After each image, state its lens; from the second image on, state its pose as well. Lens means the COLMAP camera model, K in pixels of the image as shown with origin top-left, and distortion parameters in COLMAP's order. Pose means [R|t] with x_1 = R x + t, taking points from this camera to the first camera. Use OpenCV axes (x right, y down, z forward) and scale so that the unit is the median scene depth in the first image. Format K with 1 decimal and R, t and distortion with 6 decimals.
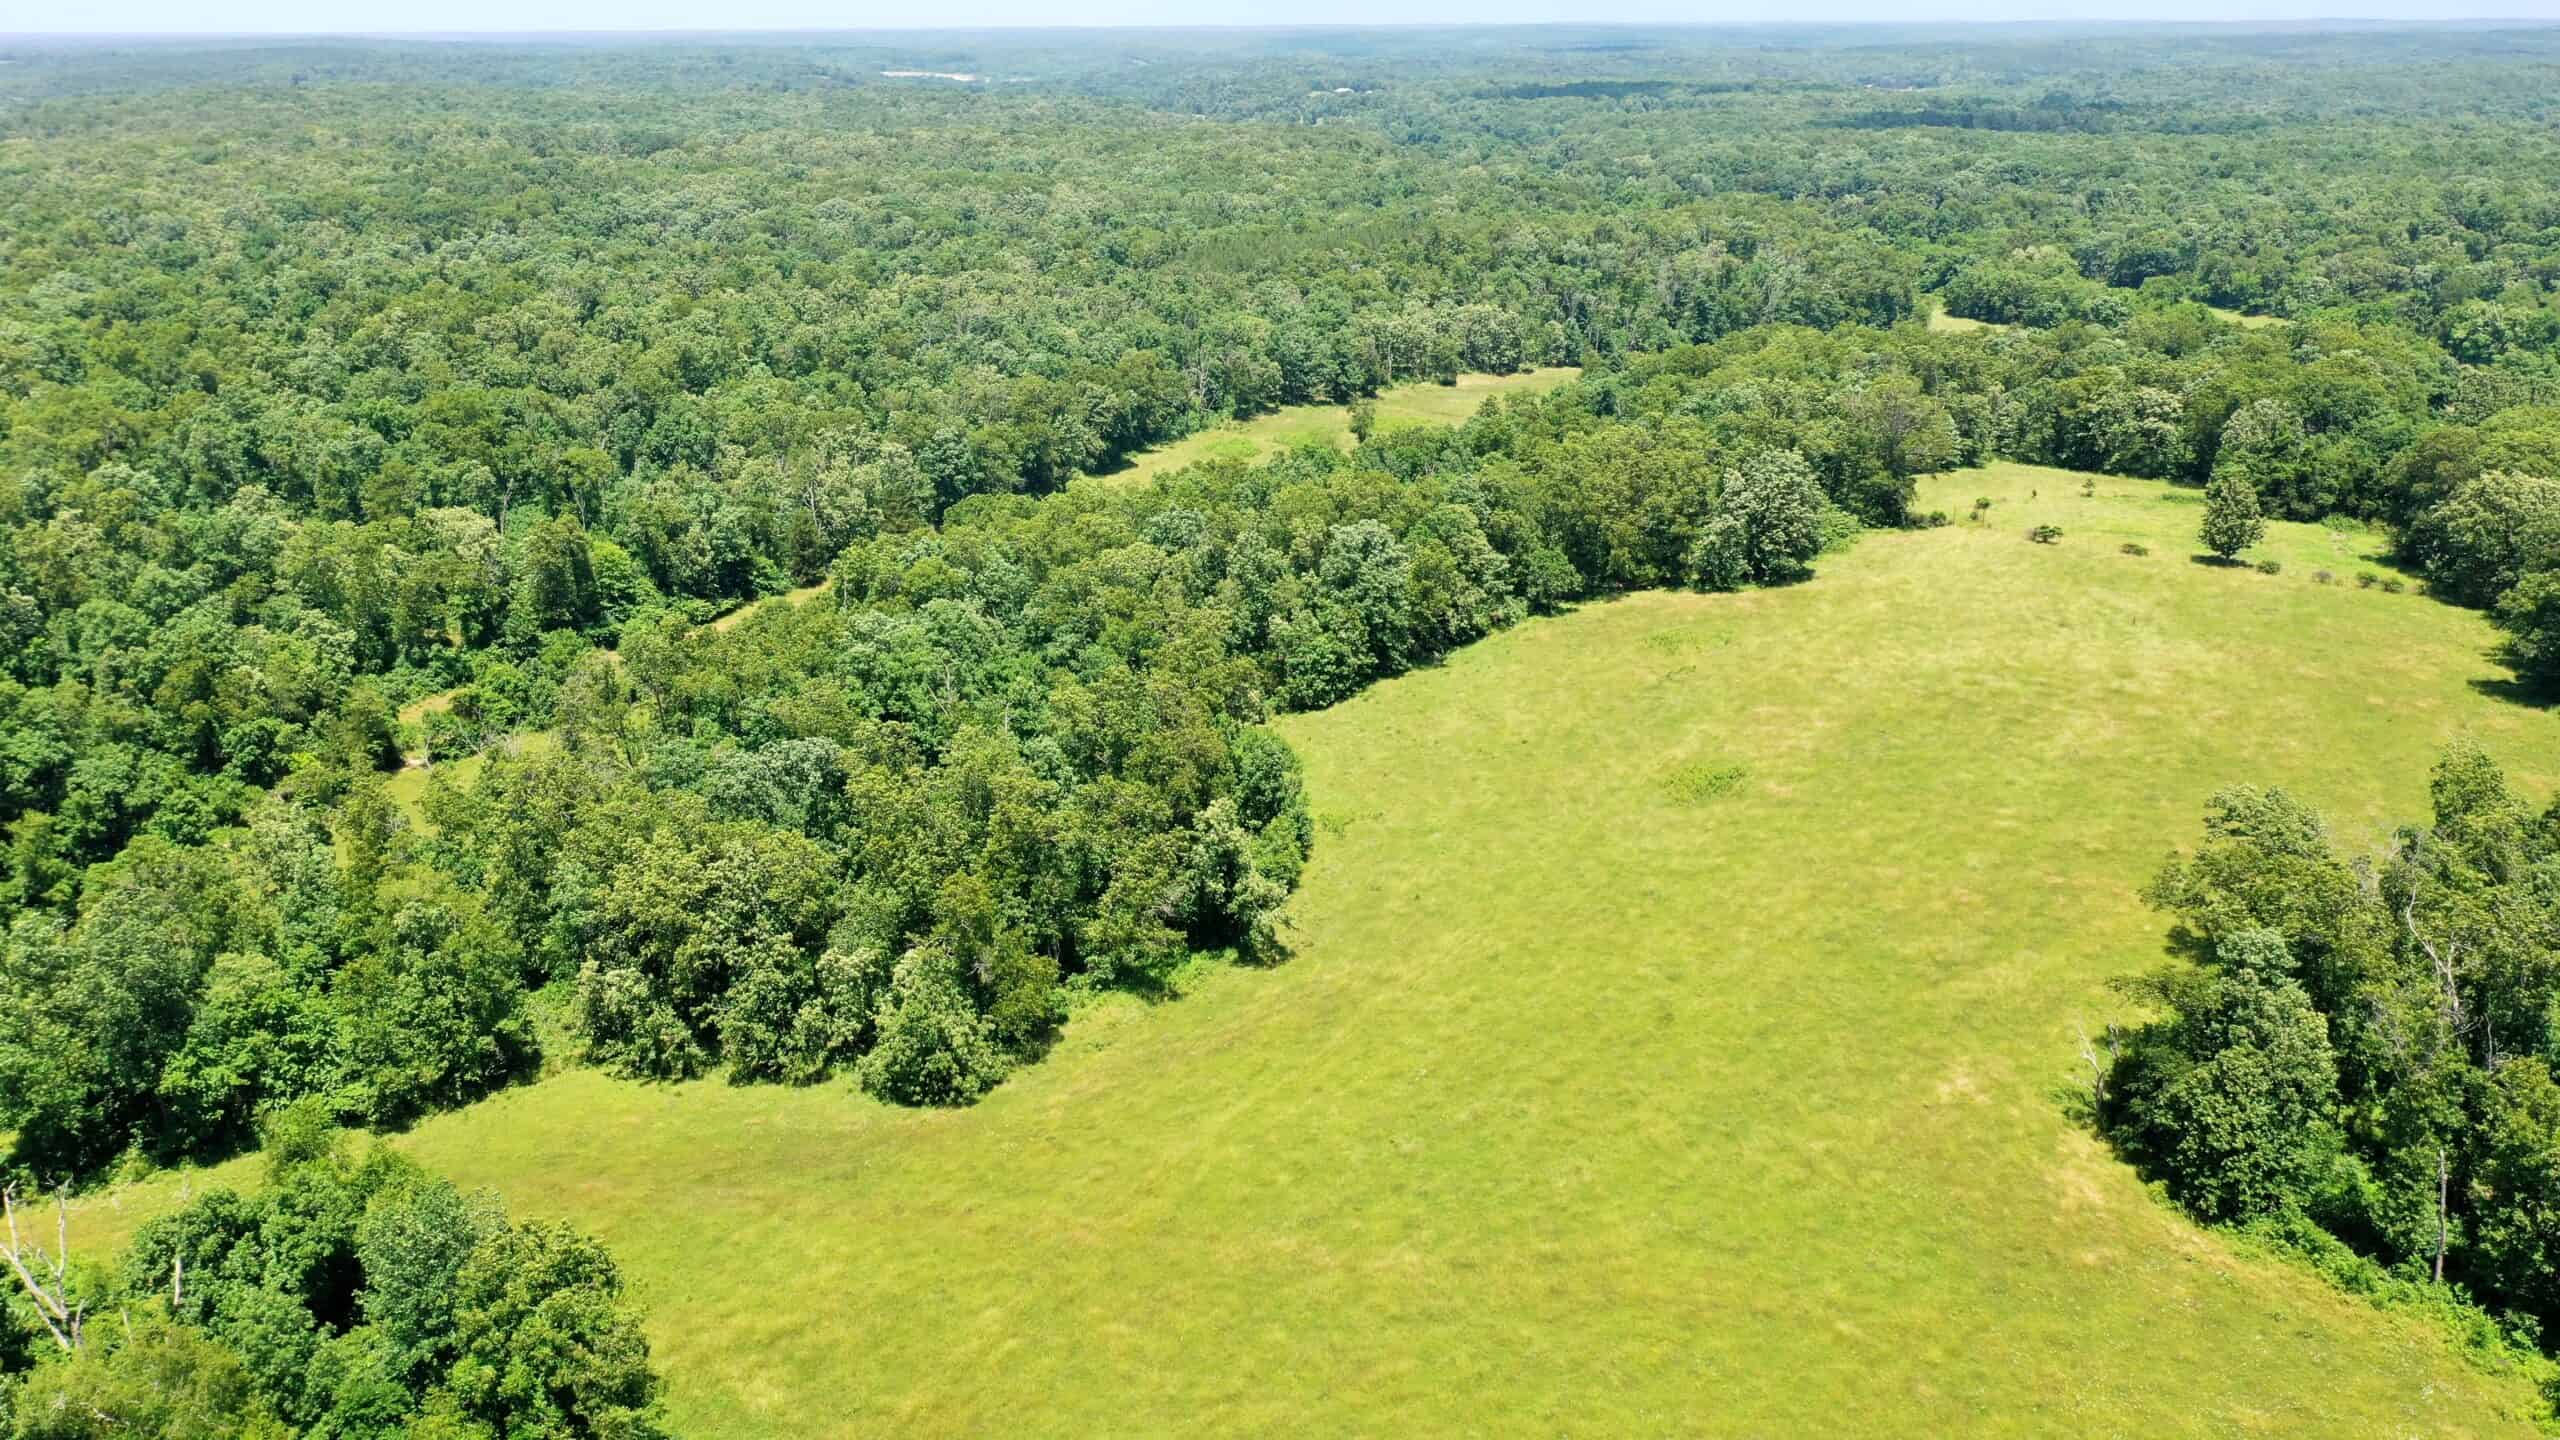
lens RADIAL K [[1995.7, 0, 1283.9], [0, 1995.7, 721.1], [0, 0, 1]] dist [-0.005715, 0.001127]
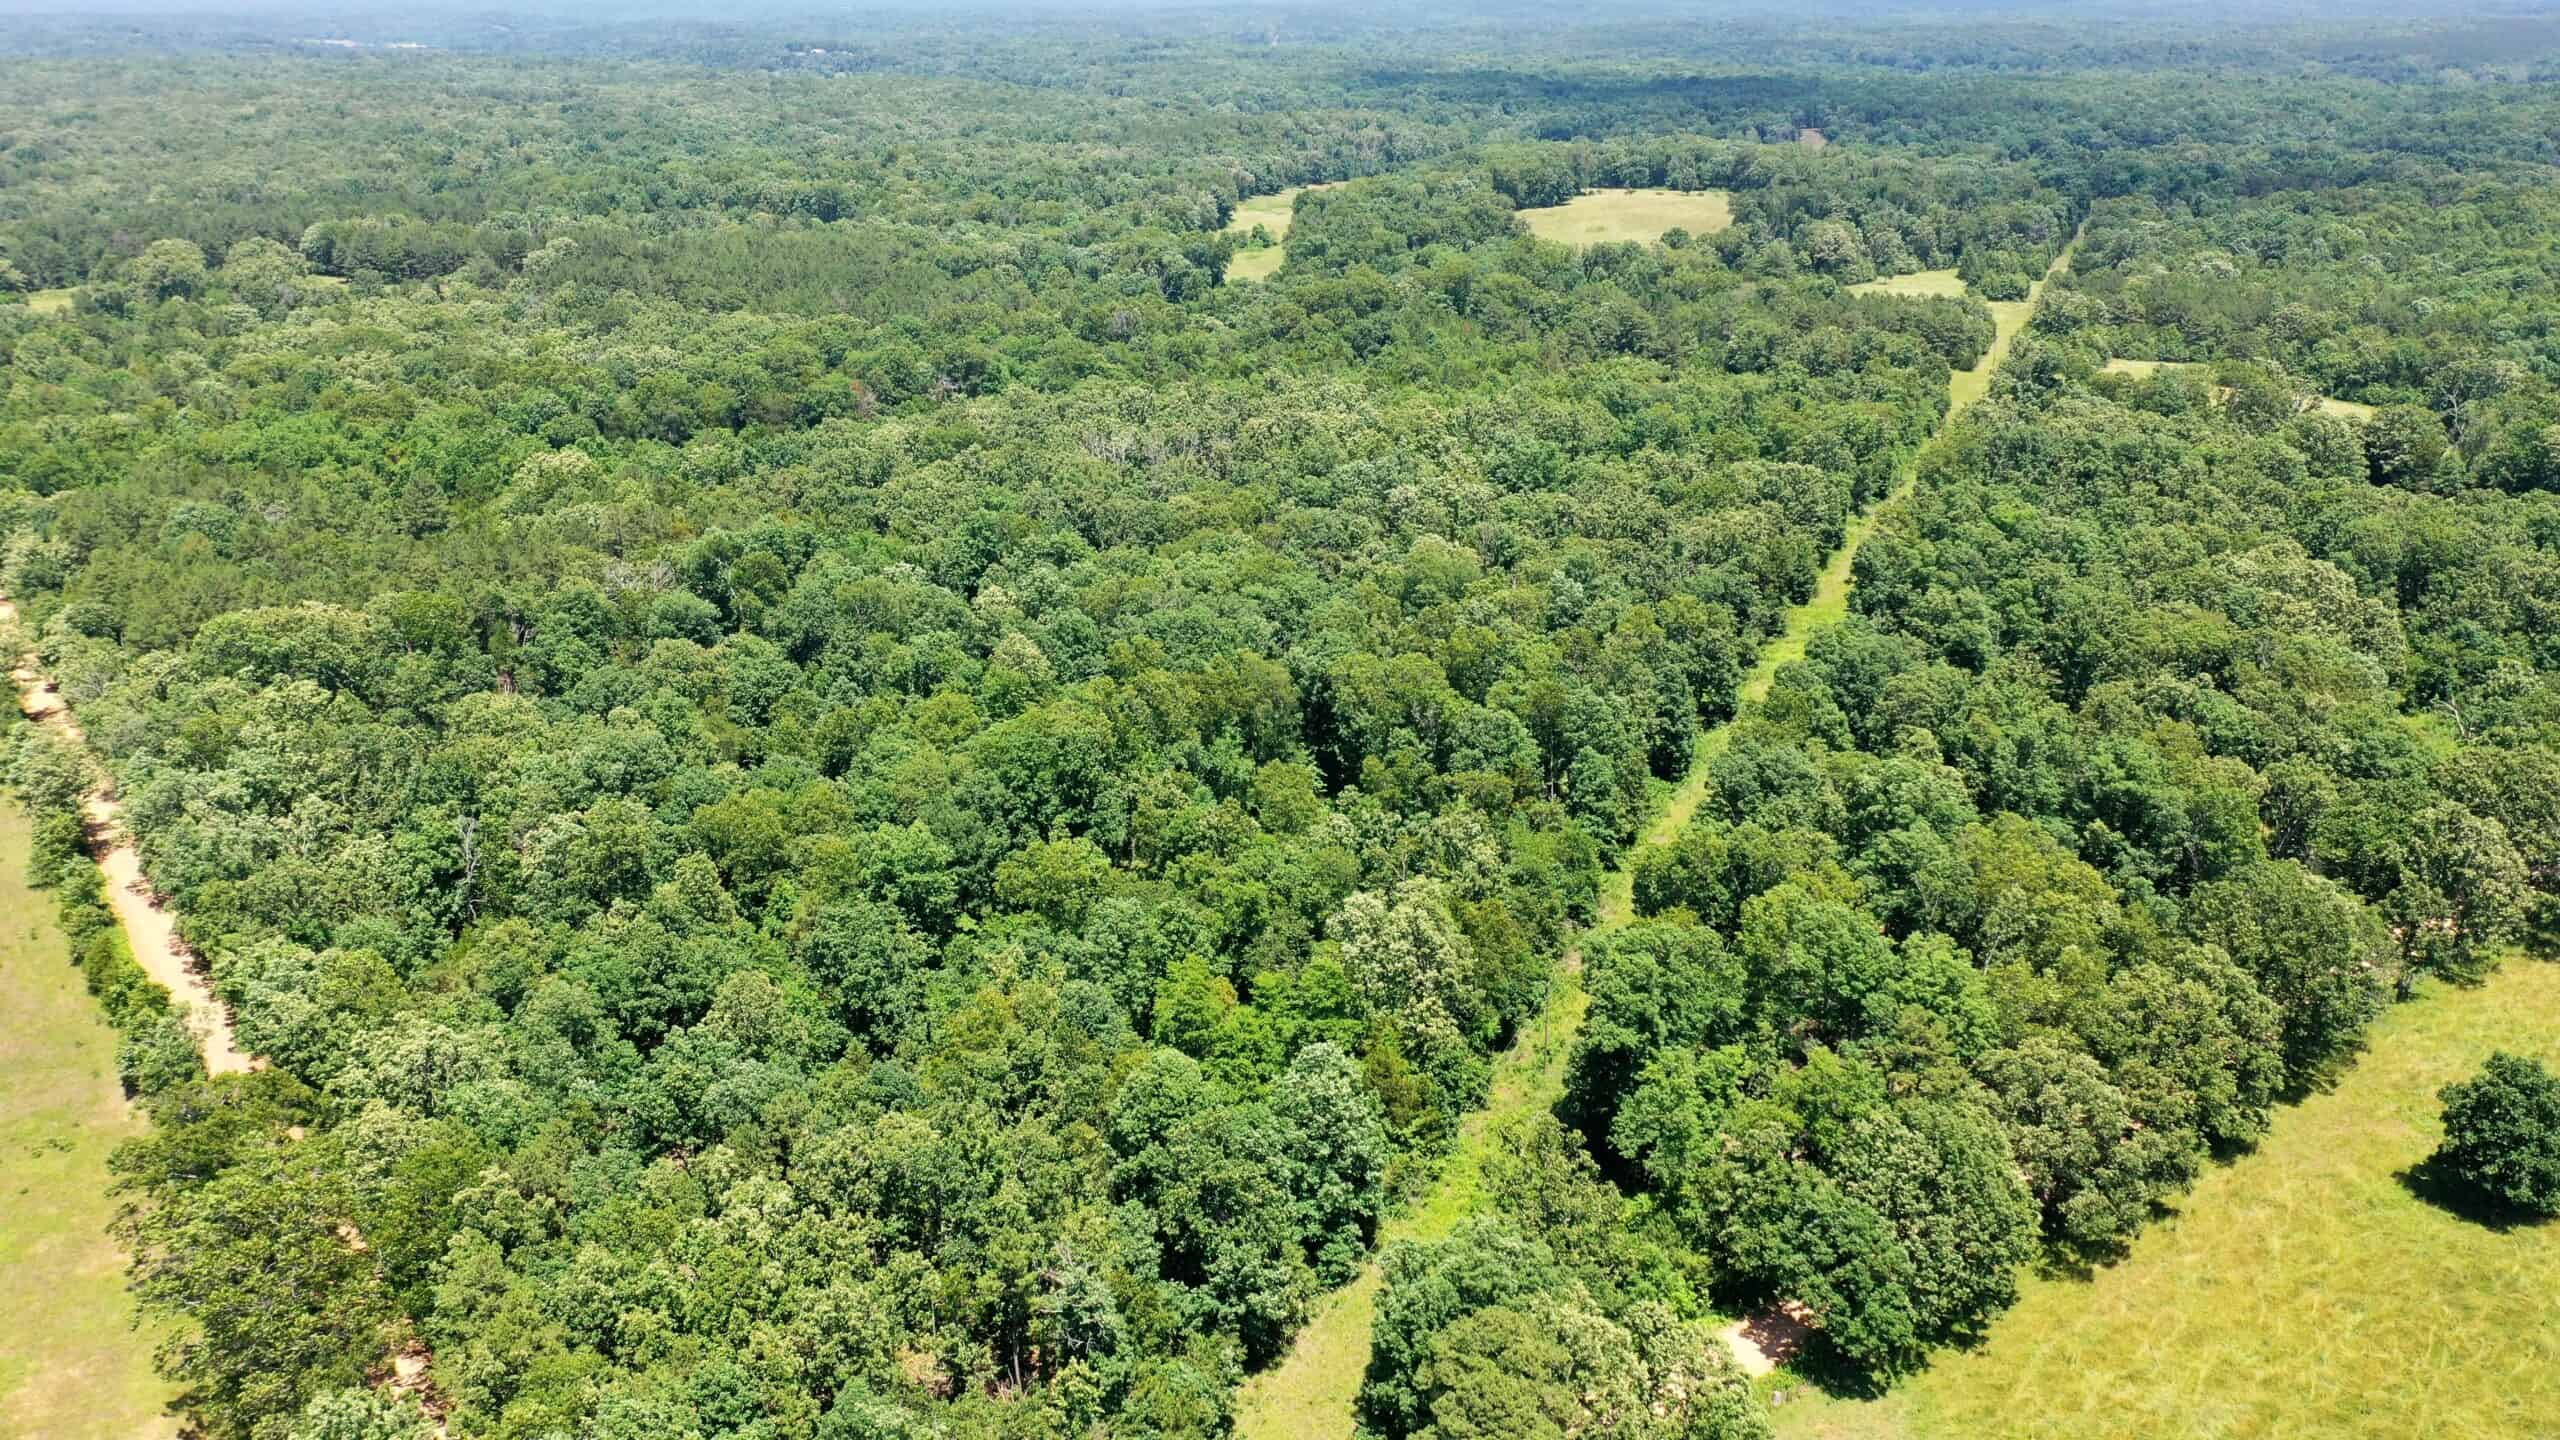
lens RADIAL K [[1968.5, 0, 1280.0], [0, 1968.5, 720.0], [0, 0, 1]] dist [-0.001974, -0.001349]
pose [[0.936330, -0.124029, 0.328485, -1.496161], [0.116605, 0.992278, 0.042287, 0.640814], [-0.331193, -0.001292, 0.943562, -2.049143]]
